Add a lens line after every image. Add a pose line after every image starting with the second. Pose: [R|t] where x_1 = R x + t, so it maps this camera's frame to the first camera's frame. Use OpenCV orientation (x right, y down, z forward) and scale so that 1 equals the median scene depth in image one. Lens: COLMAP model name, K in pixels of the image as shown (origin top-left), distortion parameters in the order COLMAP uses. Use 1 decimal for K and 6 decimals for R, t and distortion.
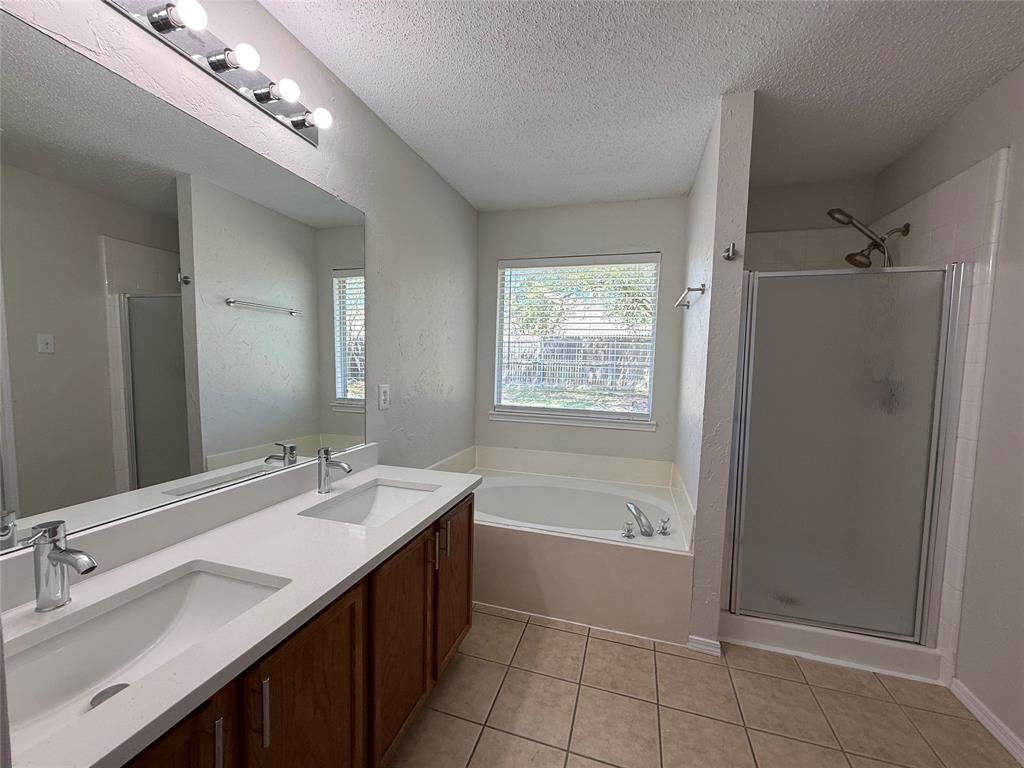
lens RADIAL K [[407.3, 0, 512.6], [0, 407.3, 384.1], [0, 0, 1]] dist [0.000103, -0.000333]
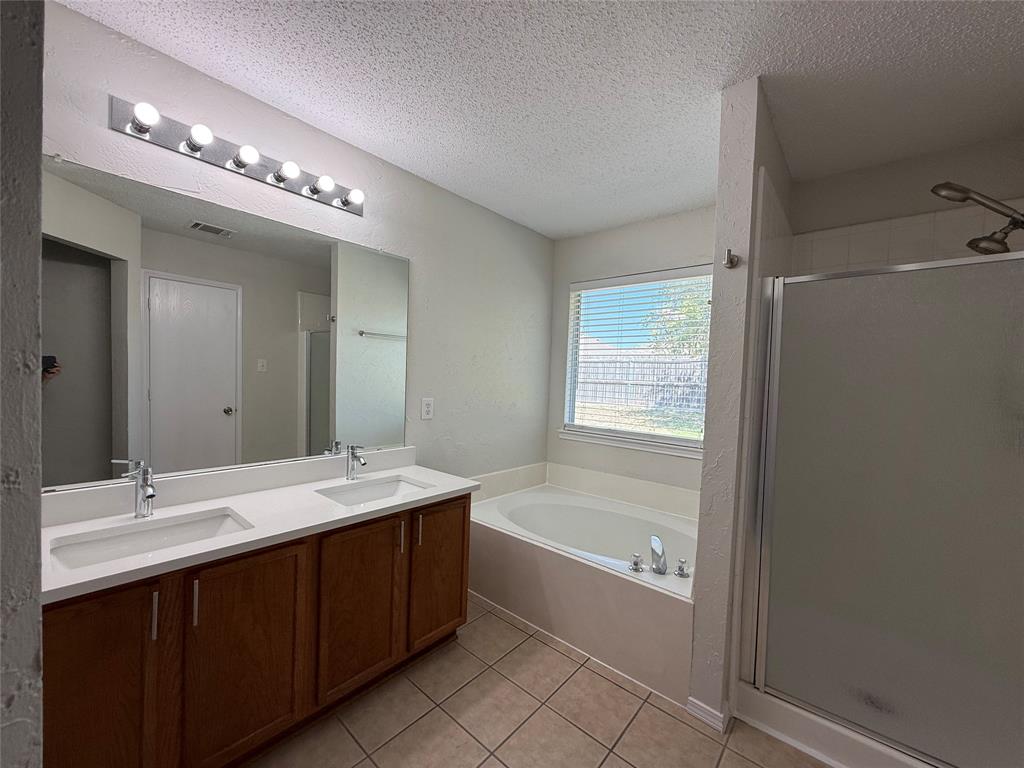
lens RADIAL K [[407.3, 0, 514.5], [0, 407.3, 384.5], [0, 0, 1]] dist [0.000103, -0.000333]
pose [[0.913397, 0.016532, -0.406734, 0.419678], [-0.037277, 0.998374, -0.043132, 0.002420], [0.405360, 0.054558, 0.912528, 0.016428]]
